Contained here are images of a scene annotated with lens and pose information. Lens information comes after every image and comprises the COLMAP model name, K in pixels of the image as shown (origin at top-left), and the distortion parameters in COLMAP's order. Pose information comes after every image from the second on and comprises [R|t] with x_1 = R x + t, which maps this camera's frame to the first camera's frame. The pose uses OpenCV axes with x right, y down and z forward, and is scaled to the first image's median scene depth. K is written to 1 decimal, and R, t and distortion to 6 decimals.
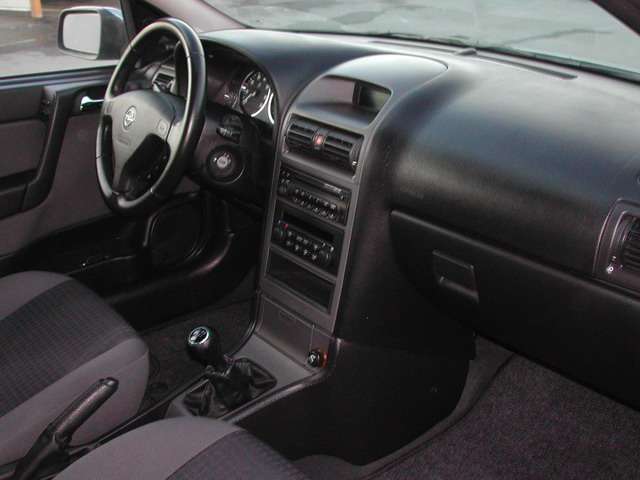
lens RADIAL K [[749.3, 0, 320.0], [0, 749.3, 240.0], [0, 0, 1]] dist [-0.180434, 0.208842]
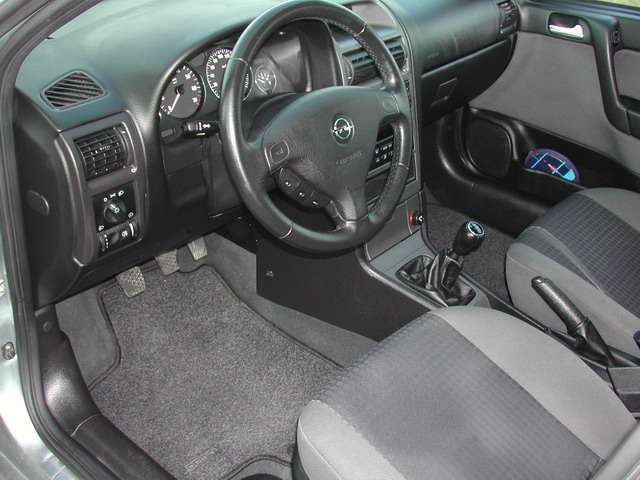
lens RADIAL K [[749.3, 0, 320.0], [0, 749.3, 240.0], [0, 0, 1]] dist [-0.180434, 0.208842]
pose [[-0.186374, -0.517295, 0.835267, -0.981131], [0.341397, 0.763086, 0.548769, -0.525236], [-0.921256, 0.387434, 0.034384, 1.062905]]
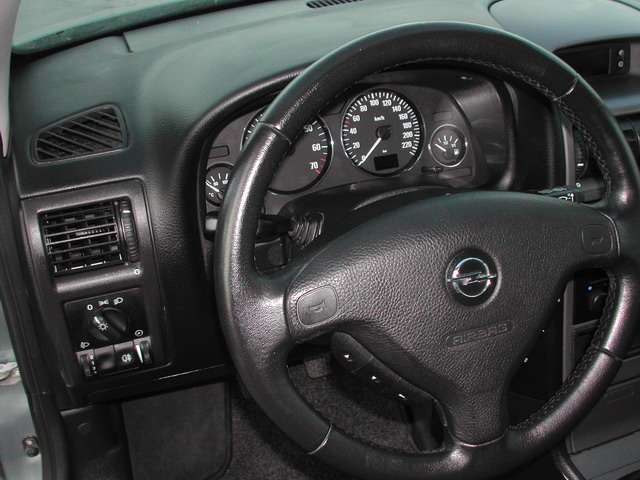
lens RADIAL K [[749.3, 0, 320.0], [0, 749.3, 240.0], [0, 0, 1]] dist [-0.180434, 0.208842]
pose [[0.320780, -0.491559, 0.809611, -0.538401], [0.391635, 0.847126, 0.359165, -0.339770], [-0.862394, 0.201859, 0.464252, 0.865917]]
